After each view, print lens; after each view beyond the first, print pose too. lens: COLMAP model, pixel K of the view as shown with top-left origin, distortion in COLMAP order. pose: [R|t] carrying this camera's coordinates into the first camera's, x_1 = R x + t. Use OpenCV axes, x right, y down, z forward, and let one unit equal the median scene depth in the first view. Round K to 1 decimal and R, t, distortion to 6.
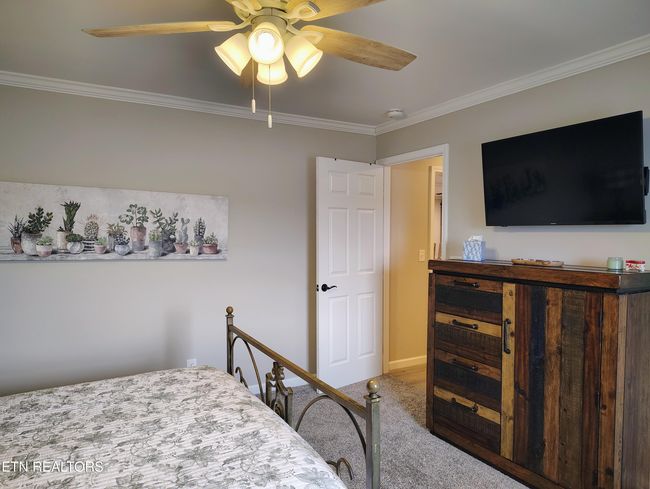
lens RADIAL K [[447.1, 0, 324.6], [0, 447.1, 246.4], [0, 0, 1]] dist [0.041117, -0.051570]
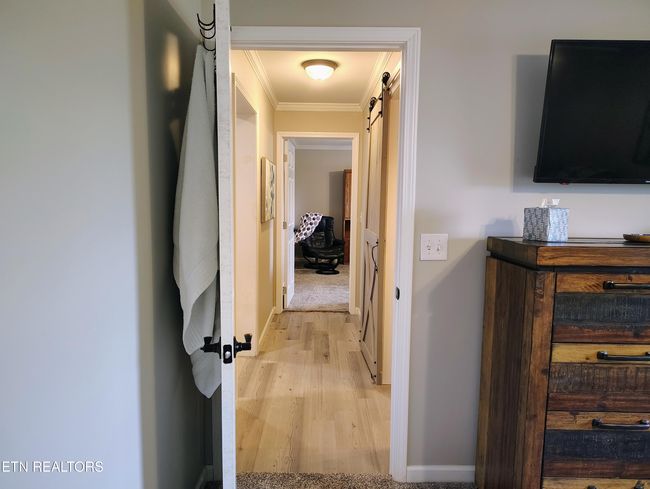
lens RADIAL K [[447.1, 0, 323.8], [0, 447.1, 243.9], [0, 0, 1]] dist [0.041117, -0.051570]
pose [[0.523432, -0.088854, 0.847422, -0.338015], [0.011079, 0.995174, 0.097503, -0.026156], [-0.851996, -0.041647, 0.521890, 0.986936]]
